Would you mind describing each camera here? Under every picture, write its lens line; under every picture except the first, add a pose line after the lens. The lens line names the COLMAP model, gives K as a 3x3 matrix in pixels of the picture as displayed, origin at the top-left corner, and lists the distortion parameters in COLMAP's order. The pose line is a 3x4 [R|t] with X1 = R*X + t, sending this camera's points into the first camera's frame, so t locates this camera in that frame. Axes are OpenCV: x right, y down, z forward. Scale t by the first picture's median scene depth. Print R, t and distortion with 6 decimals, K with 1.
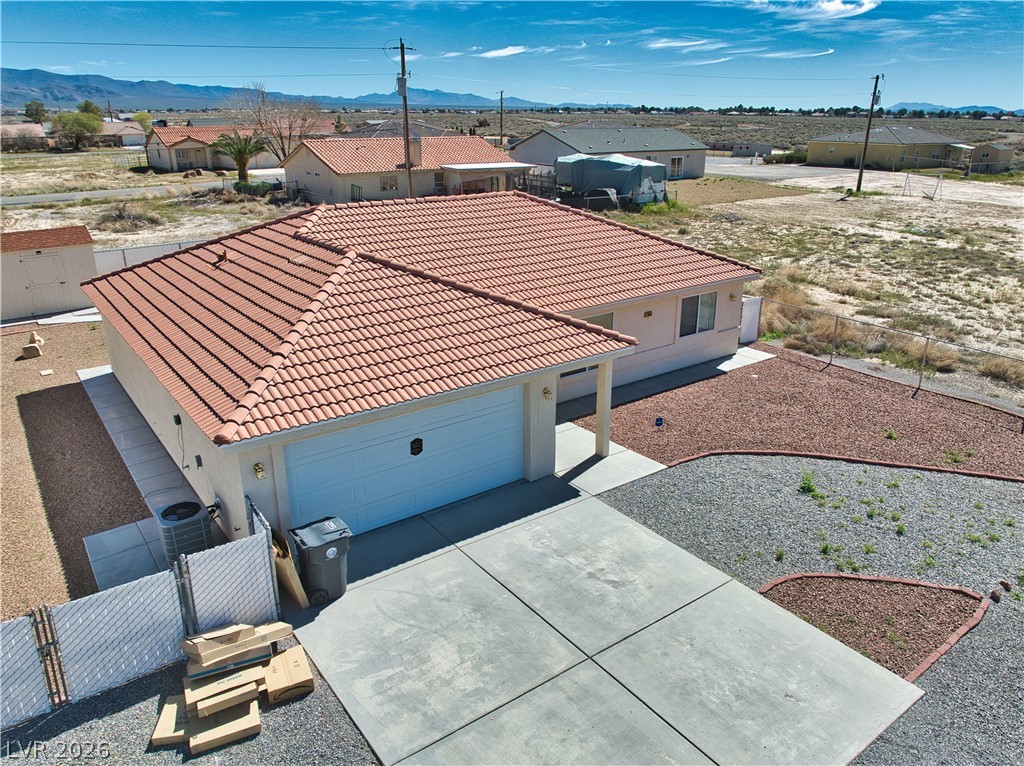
lens RADIAL K [[738.6, 0, 514.1], [0, 738.6, 424.2], [0, 0, 1]] dist [-0.041359, 0.002080]
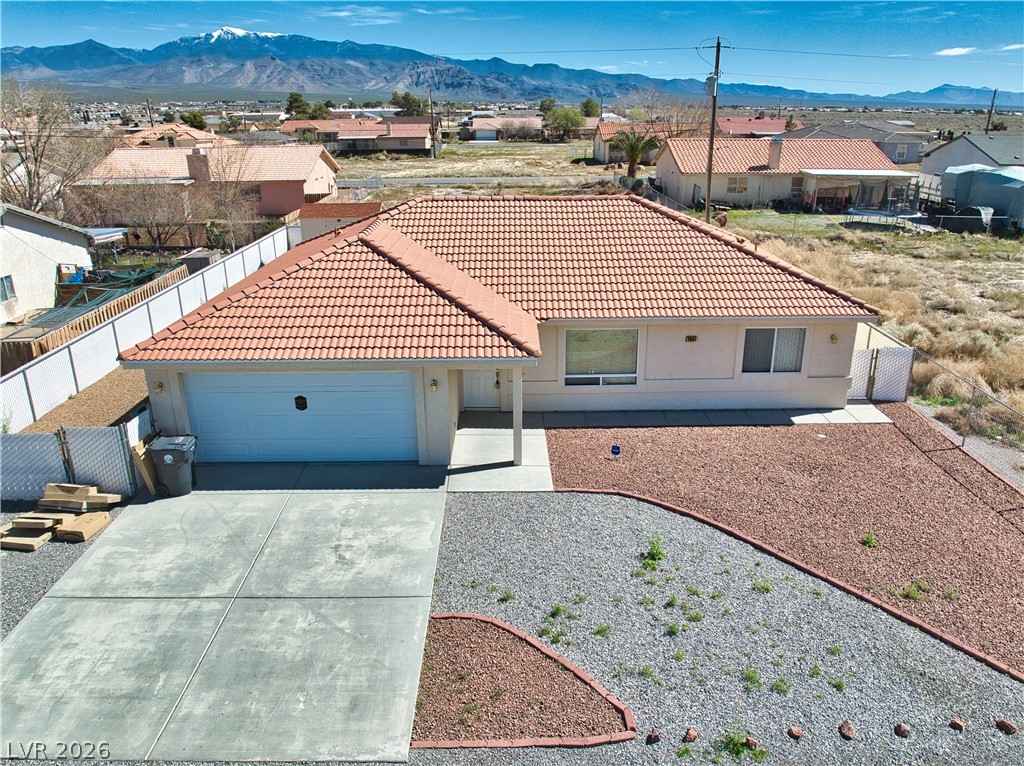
lens RADIAL K [[738.6, 0, 514.1], [0, 738.6, 424.2], [0, 0, 1]] dist [-0.041359, 0.002080]
pose [[0.807264, 0.224686, -0.545749, 0.485858], [-0.223162, 0.972252, 0.070179, -0.058479], [0.546373, 0.065138, 0.835005, 0.128900]]
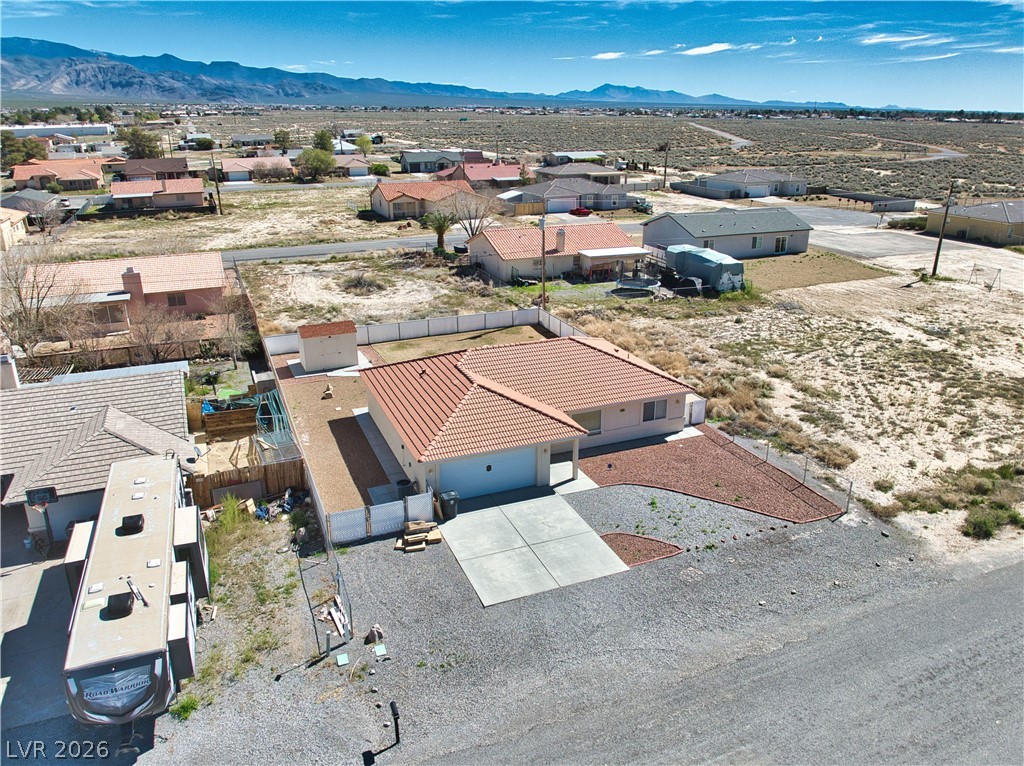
lens RADIAL K [[738.6, 0, 514.1], [0, 738.6, 424.2], [0, 0, 1]] dist [-0.041359, 0.002080]
pose [[0.969329, 0.094470, -0.226885, 0.330759], [-0.093611, 0.995502, 0.014565, -0.106089], [0.227241, 0.007120, 0.973813, -0.949591]]
